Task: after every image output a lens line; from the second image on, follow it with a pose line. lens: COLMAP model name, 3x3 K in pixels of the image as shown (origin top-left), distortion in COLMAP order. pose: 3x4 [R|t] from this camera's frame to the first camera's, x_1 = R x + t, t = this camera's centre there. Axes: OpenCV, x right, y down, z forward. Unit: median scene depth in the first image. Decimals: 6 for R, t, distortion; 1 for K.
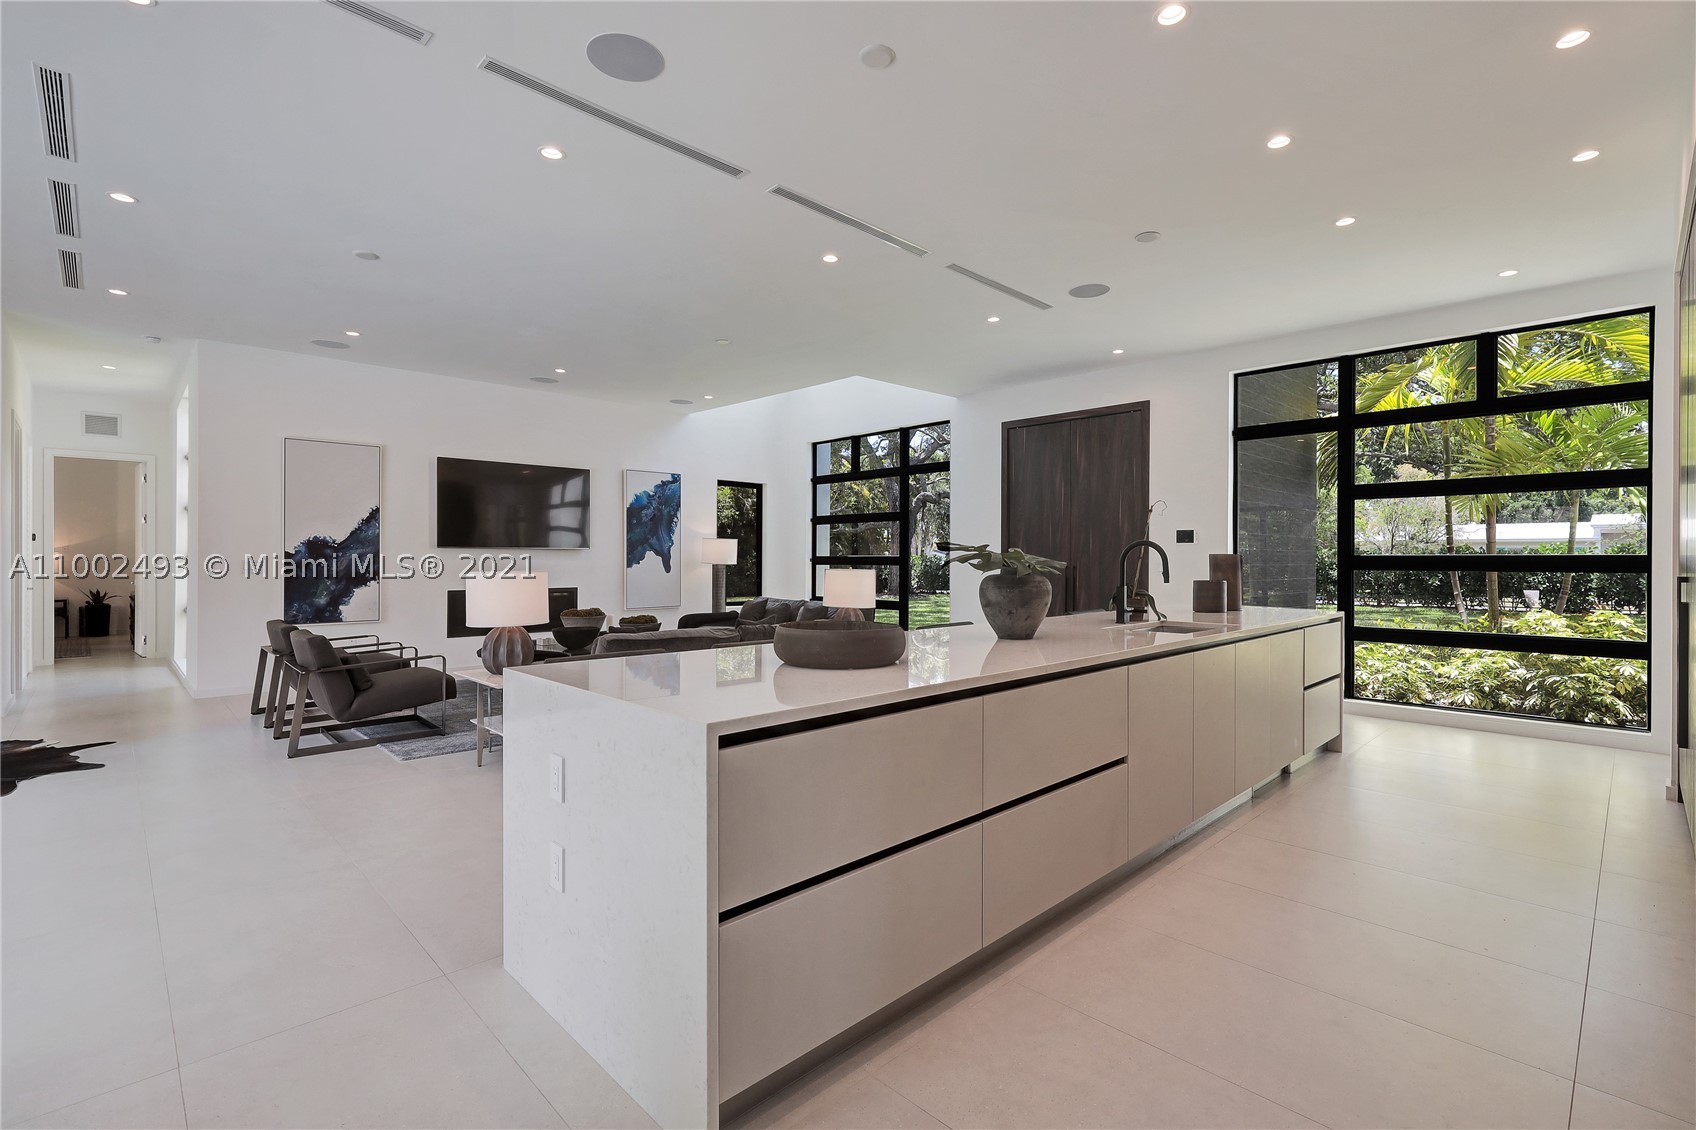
lens RADIAL K [[763.9, 0, 856.3], [0, 763.9, 559.9], [0, 0, 1]] dist [-0.001753, -0.000042]
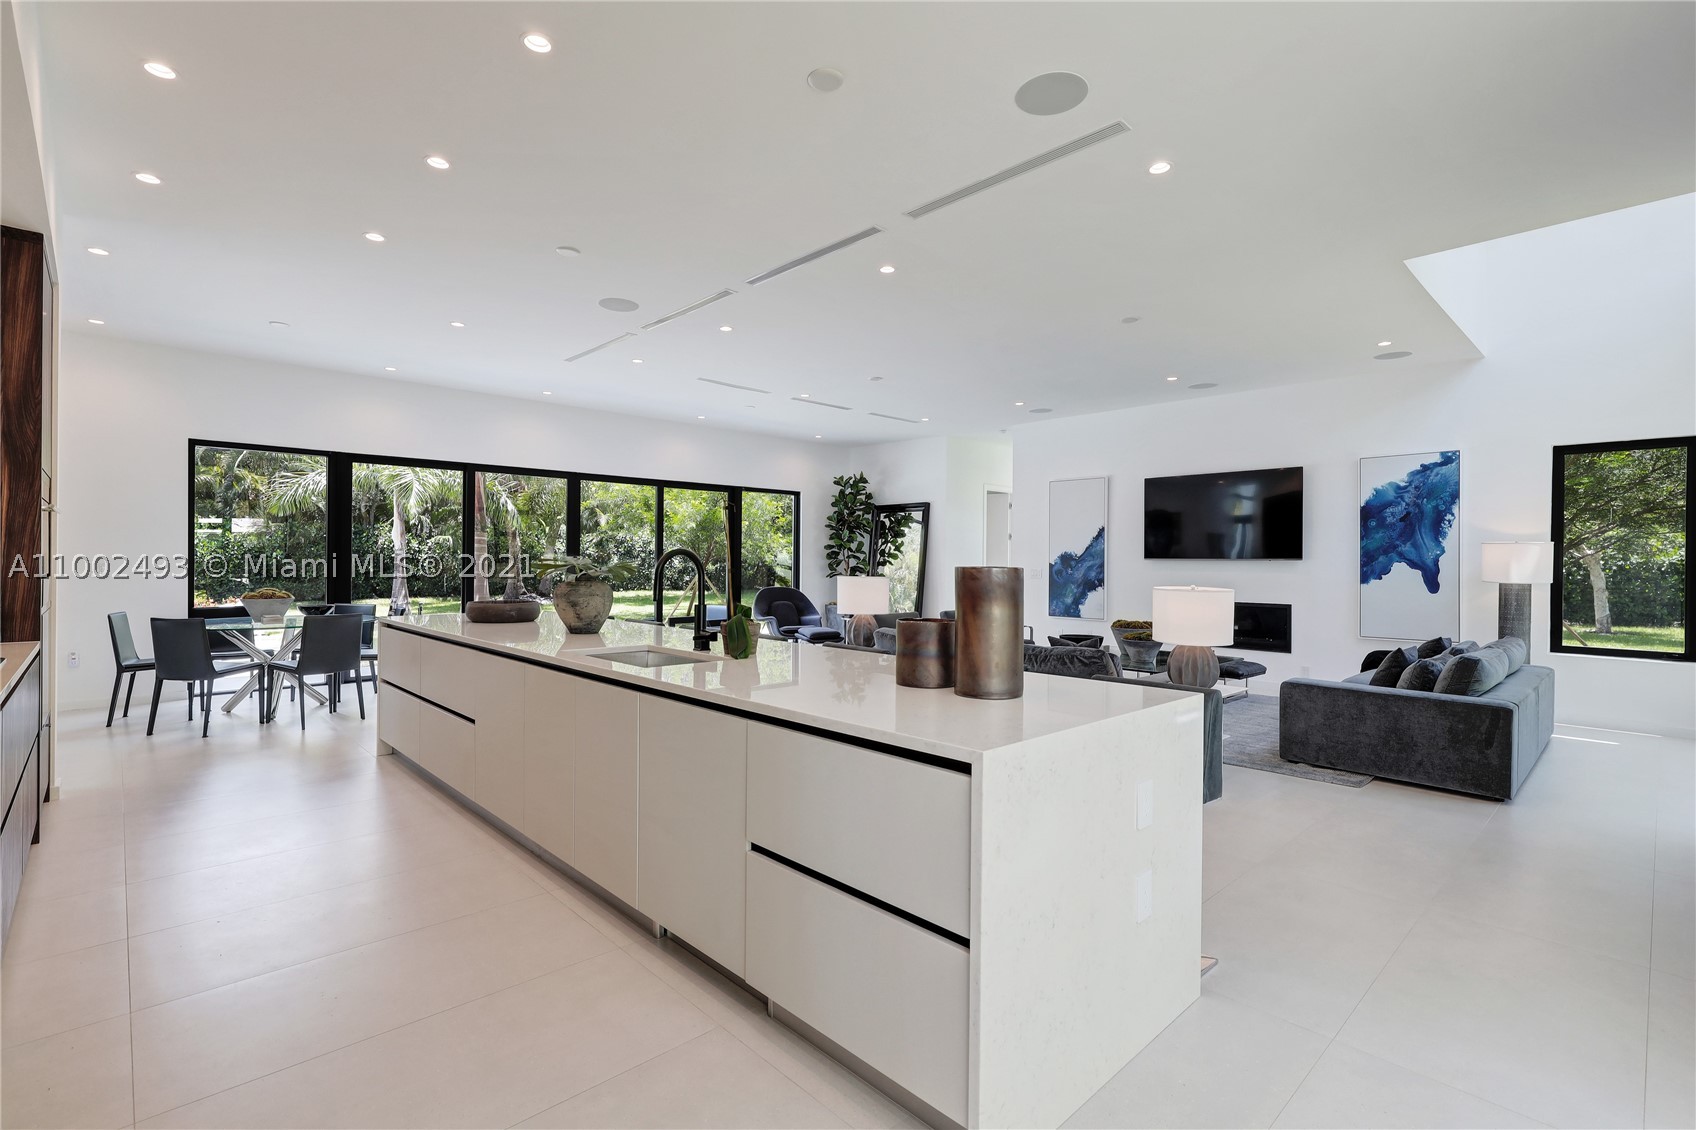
lens RADIAL K [[763.9, 0, 856.3], [0, 763.9, 559.9], [0, 0, 1]] dist [-0.001753, -0.000042]
pose [[-0.002429, -0.002339, -0.999994, 0.495002], [-0.008282, 0.999963, -0.002318, -0.008230], [0.999963, 0.008276, -0.002448, 0.500188]]
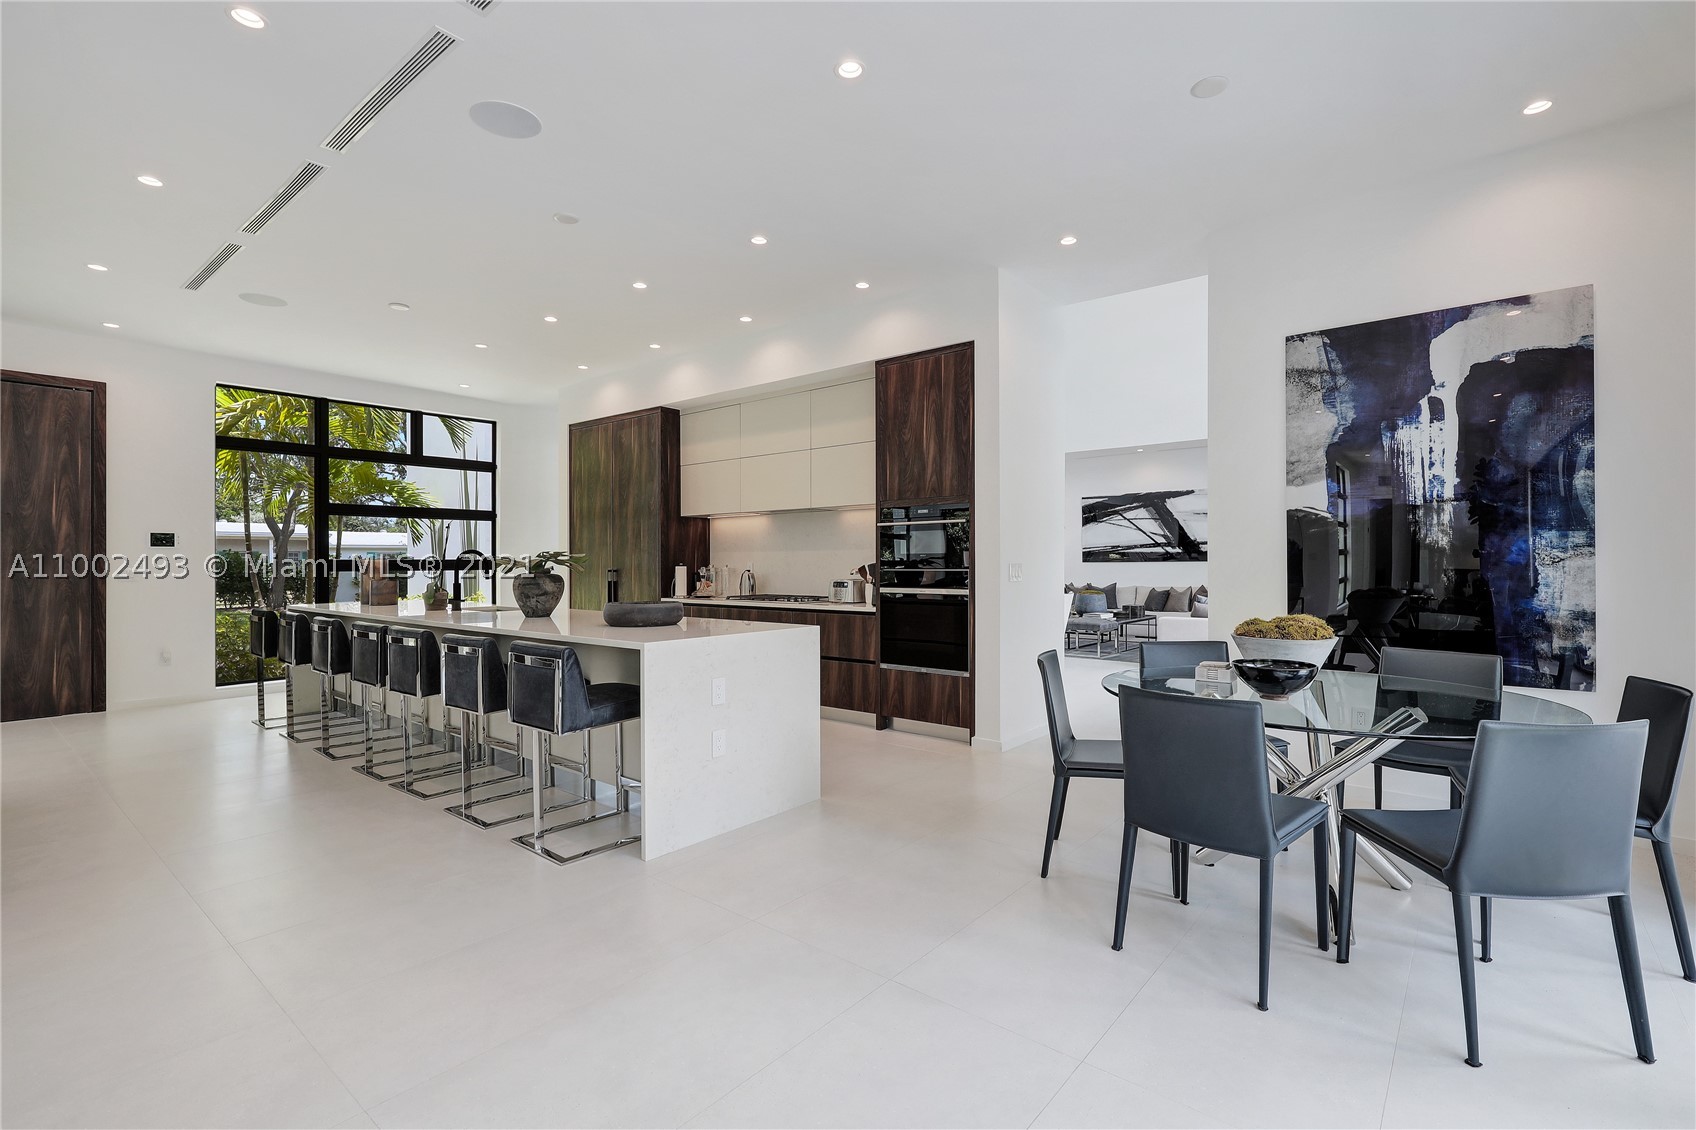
lens RADIAL K [[763.9, 0, 856.3], [0, 763.9, 559.9], [0, 0, 1]] dist [-0.001753, -0.000042]
pose [[-0.099185, 0.000271, 0.995069, -0.456182], [0.005660, 0.999984, 0.000292, -0.000656], [-0.995053, 0.005662, -0.099185, 0.181041]]
